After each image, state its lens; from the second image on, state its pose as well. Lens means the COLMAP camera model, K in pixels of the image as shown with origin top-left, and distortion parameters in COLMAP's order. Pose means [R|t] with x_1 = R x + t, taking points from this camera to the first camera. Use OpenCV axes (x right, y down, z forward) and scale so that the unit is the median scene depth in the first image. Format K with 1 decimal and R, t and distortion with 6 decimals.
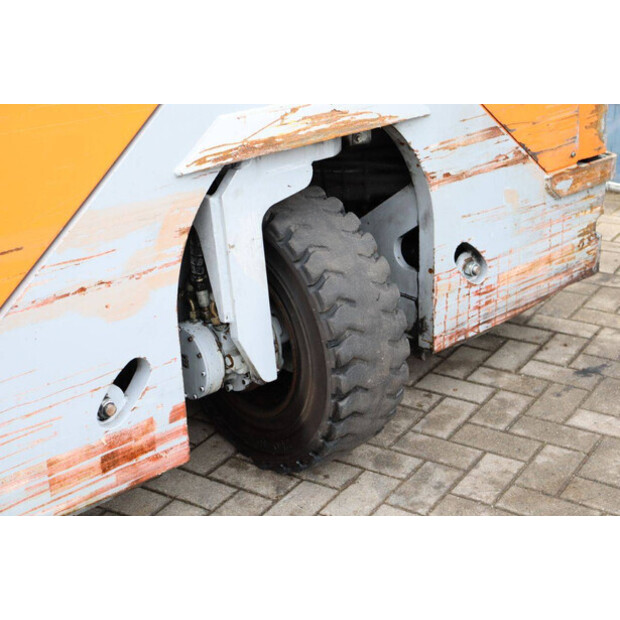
lens RADIAL K [[1027.9, 0, 310.0], [0, 1027.9, 310.0], [0, 0, 1]] dist [0.049080, 0.084952]
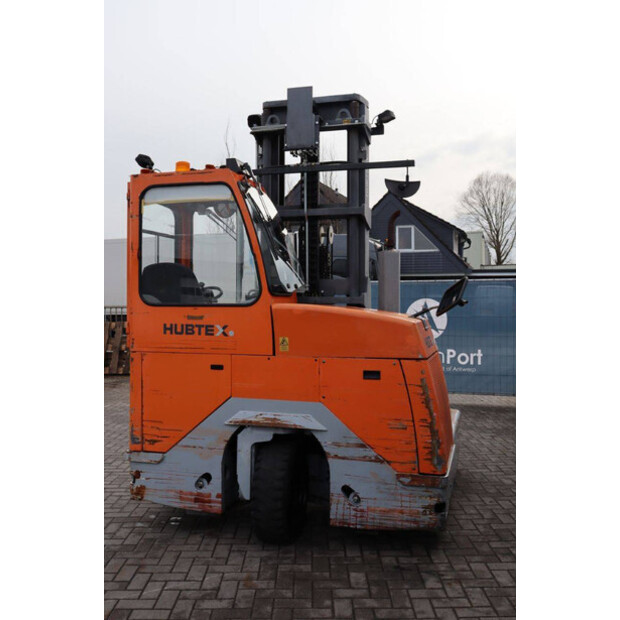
lens RADIAL K [[626.5, 0, 310.0], [0, 626.5, 310.0], [0, 0, 1]] dist [-0.063729, 0.004090]
pose [[0.544949, 0.059378, -0.836364, 1.417899], [-0.339895, 0.927499, -0.155616, -0.205455], [0.766487, 0.369079, 0.525623, -0.034239]]
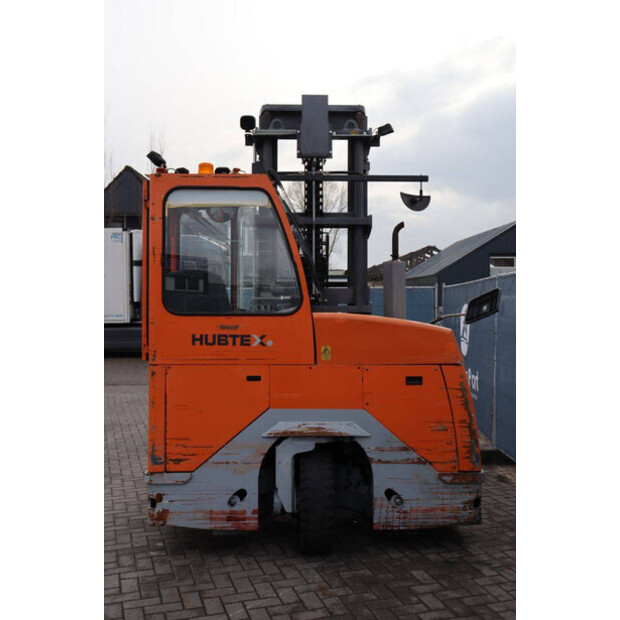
lens RADIAL K [[690.2, 0, 310.0], [0, 690.2, 310.0], [0, 0, 1]] dist [-0.019589, -0.010497]
pose [[0.770087, 0.049305, -0.636031, 1.132388], [-0.273698, 0.926122, -0.259592, 0.024721], [0.576243, 0.373989, 0.726689, -0.581099]]
